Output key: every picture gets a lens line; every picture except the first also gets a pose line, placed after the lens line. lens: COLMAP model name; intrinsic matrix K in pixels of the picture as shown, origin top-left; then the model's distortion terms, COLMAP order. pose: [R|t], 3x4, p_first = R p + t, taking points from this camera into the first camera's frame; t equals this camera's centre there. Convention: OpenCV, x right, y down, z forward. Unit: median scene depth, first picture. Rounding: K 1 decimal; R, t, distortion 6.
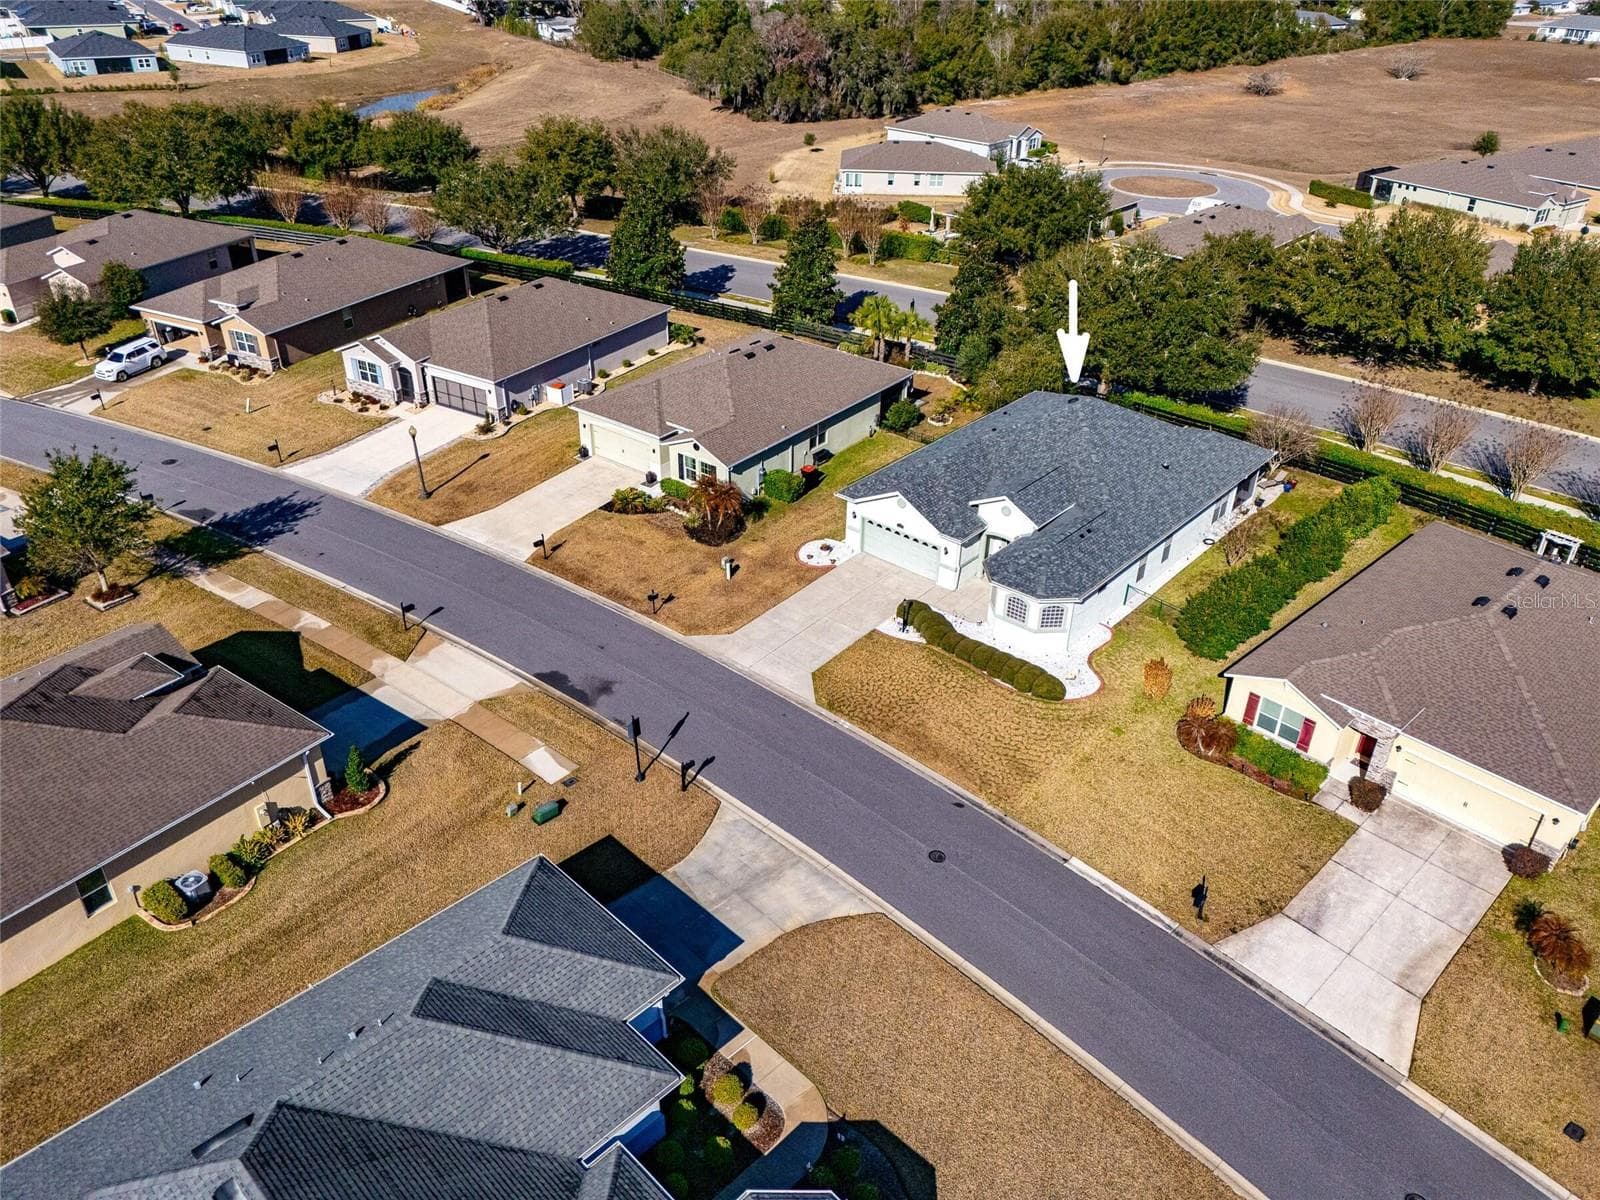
lens RADIAL K [[1183.5, 0, 799.3], [0, 1183.5, 578.3], [0, 0, 1]] dist [0.029951, -0.001602]
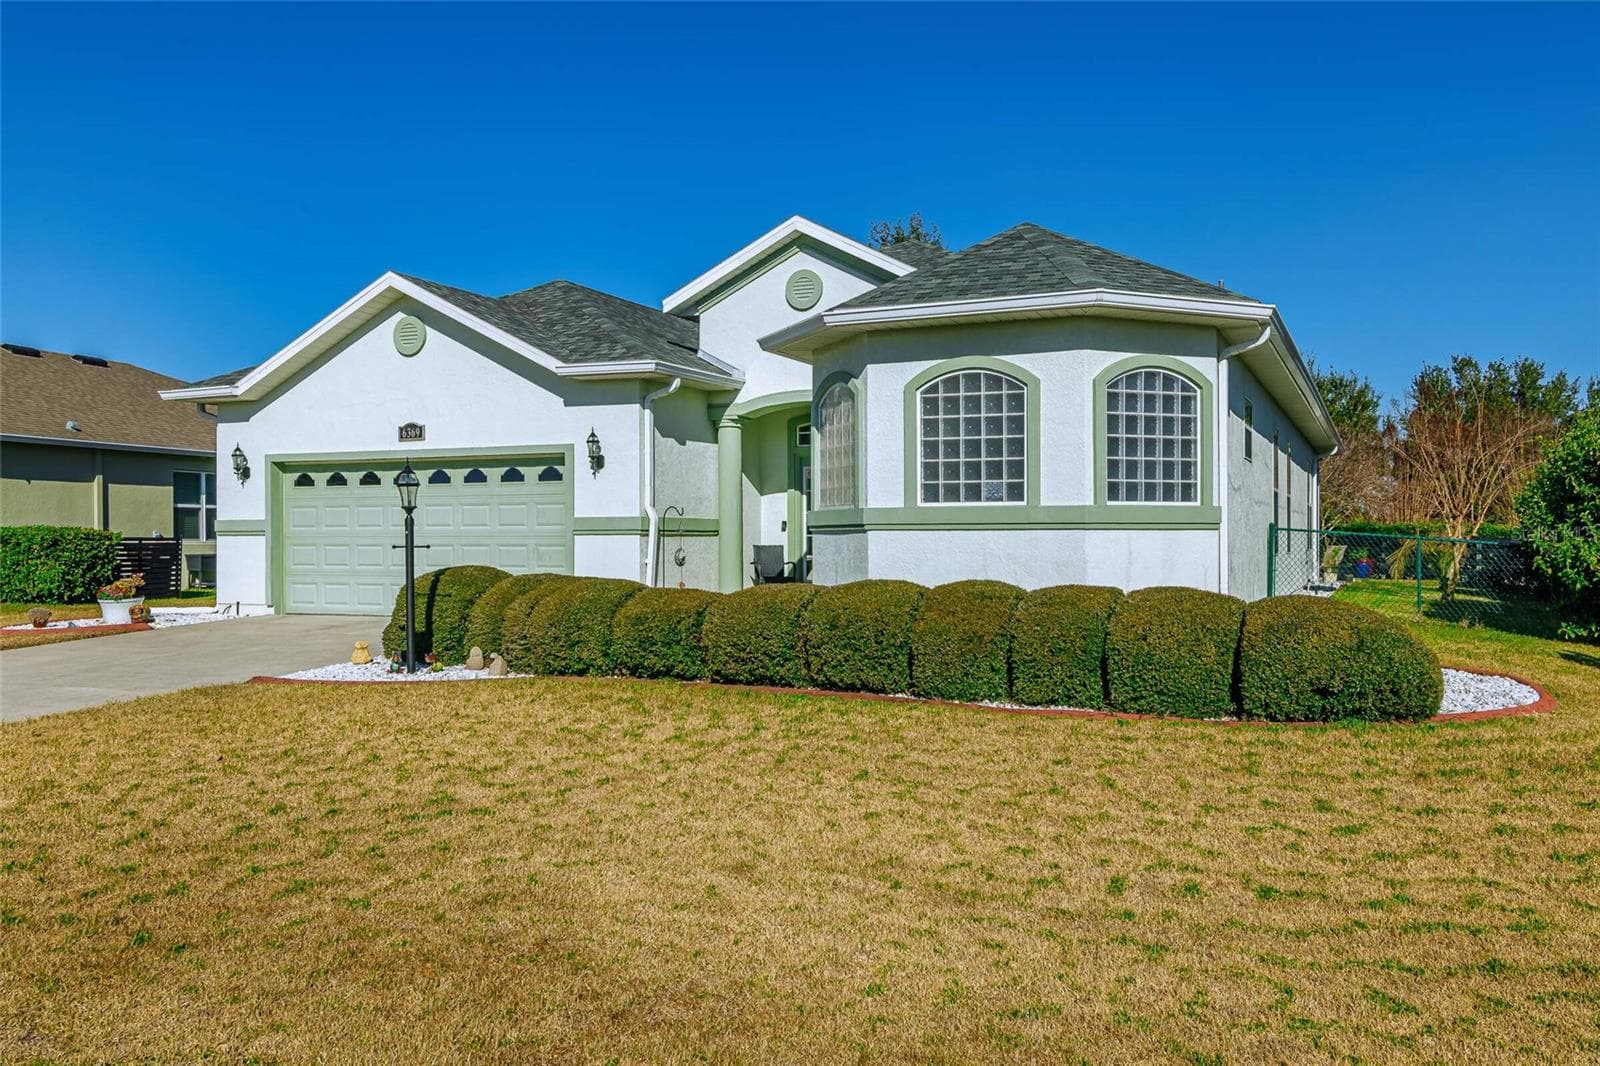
lens RADIAL K [[1354.9, 0, 800.0], [0, 1354.9, 533.0], [0, 0, 1]] dist [-0.001093, 0.001094]
pose [[0.954717, -0.019628, 0.296868, 0.080933], [0.166495, 0.862194, -0.478436, 0.135532], [-0.246568, 0.506198, 0.826419, 0.775007]]
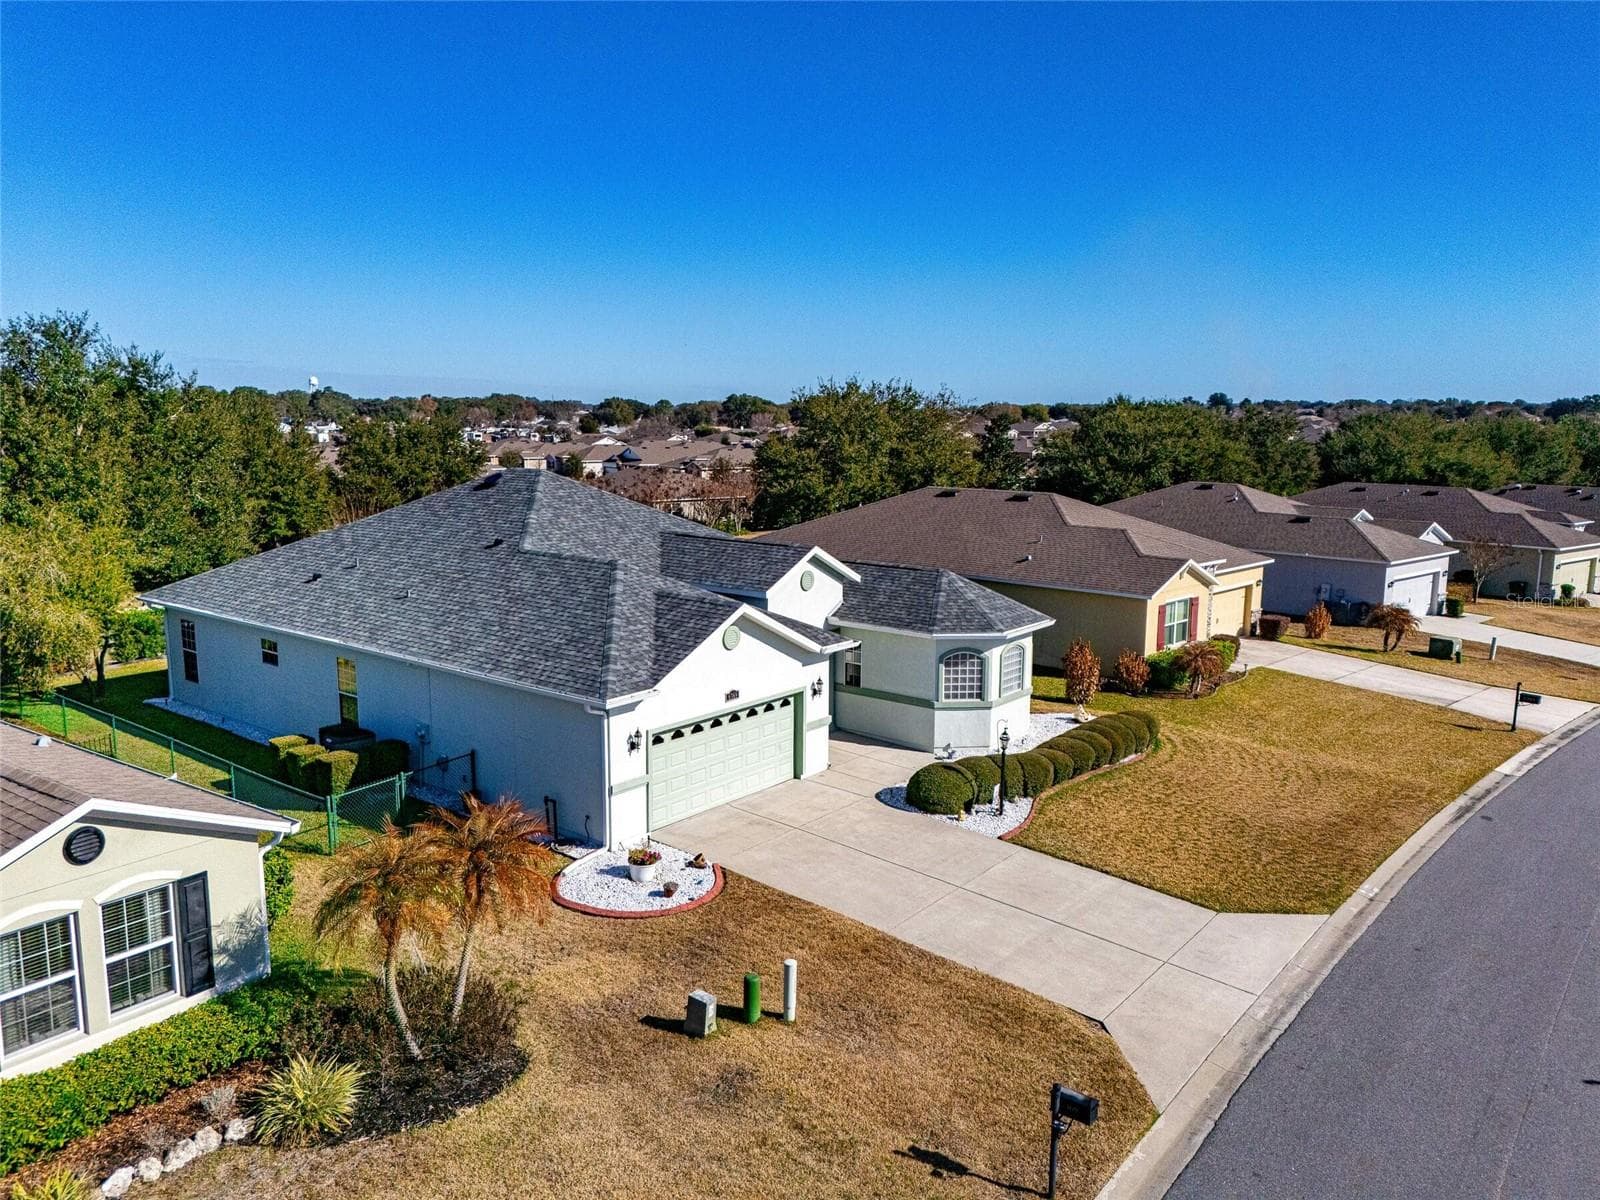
lens RADIAL K [[1183.5, 0, 799.3], [0, 1183.5, 578.3], [0, 0, 1]] dist [0.029951, -0.001602]
pose [[-0.040108, -0.159805, 0.986333, -0.335794], [0.493811, 0.854983, 0.158604, -0.138971], [-0.868644, 0.493424, 0.044622, 0.975747]]
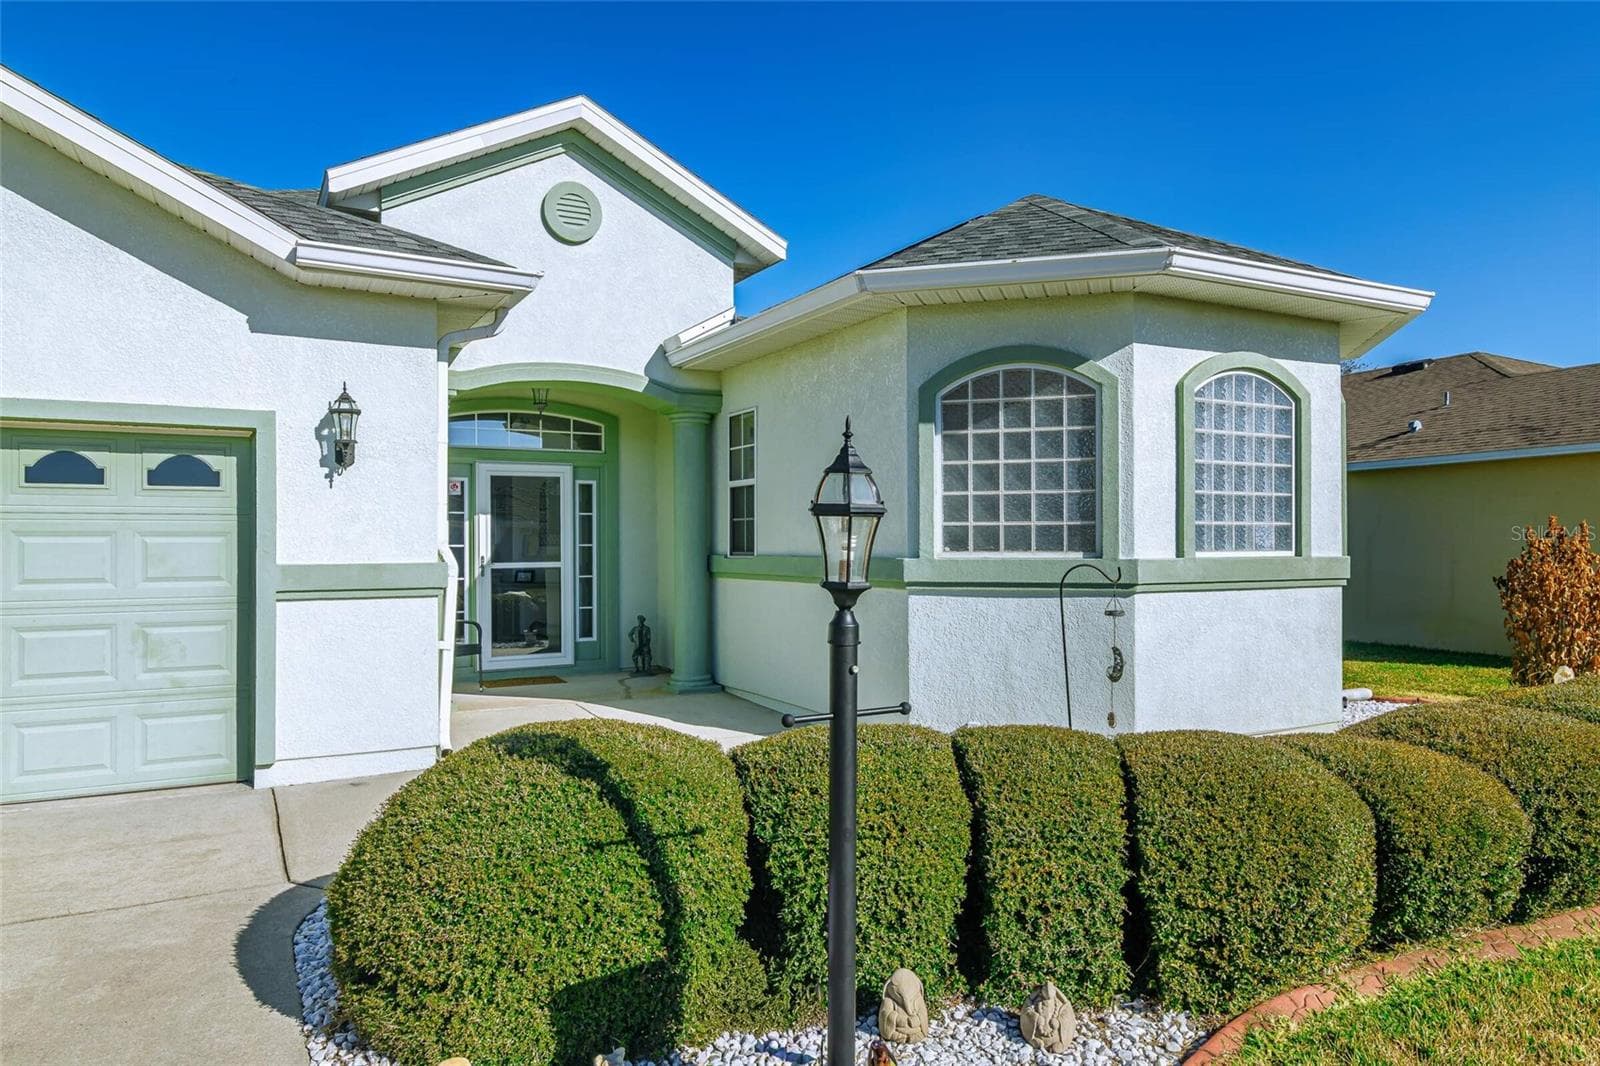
lens RADIAL K [[1044.0, 0, 805.8], [0, 1044.0, 537.5], [0, 0, 1]] dist [-0.003036, -0.000322]
pose [[0.343793, -0.016983, 0.938892, 0.039174], [0.478901, 0.863212, -0.159745, 0.027217], [-0.807750, 0.504555, 0.304899, 0.945822]]
